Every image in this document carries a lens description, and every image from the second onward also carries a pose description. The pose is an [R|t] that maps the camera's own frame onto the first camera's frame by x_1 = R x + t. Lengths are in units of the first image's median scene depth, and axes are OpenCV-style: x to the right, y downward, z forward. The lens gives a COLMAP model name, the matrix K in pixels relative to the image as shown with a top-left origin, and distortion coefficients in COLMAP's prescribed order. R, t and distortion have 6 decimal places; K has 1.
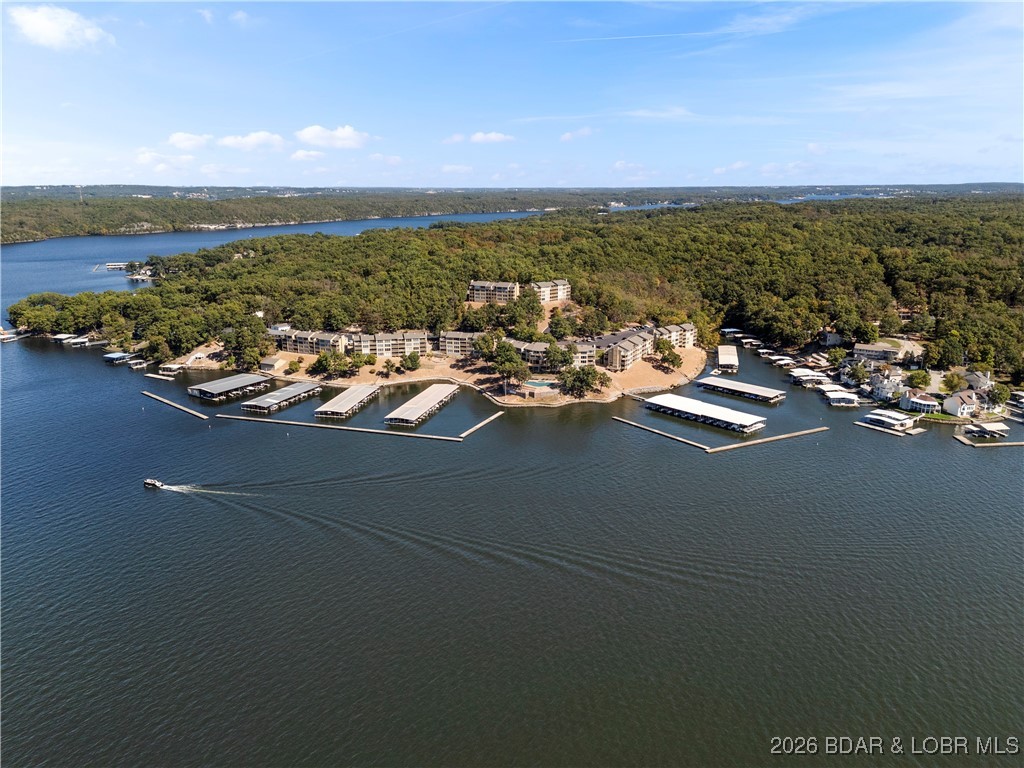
lens RADIAL K [[760.6, 0, 538.4], [0, 760.6, 383.5], [0, 0, 1]] dist [0.028976, -0.002701]
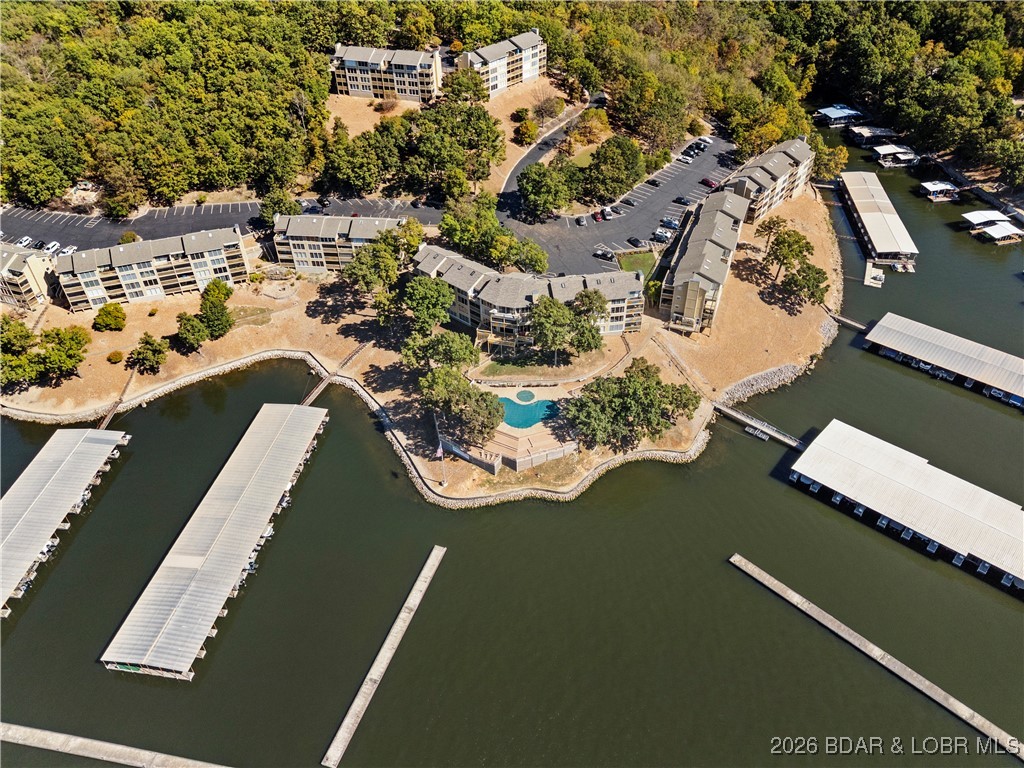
lens RADIAL K [[760.6, 0, 538.4], [0, 760.6, 383.5], [0, 0, 1]] dist [0.028976, -0.002701]
pose [[0.994635, -0.073485, 0.072808, -0.016531], [0.036709, 0.908753, 0.415717, -0.157742], [-0.096713, -0.410814, 0.906575, 0.546309]]
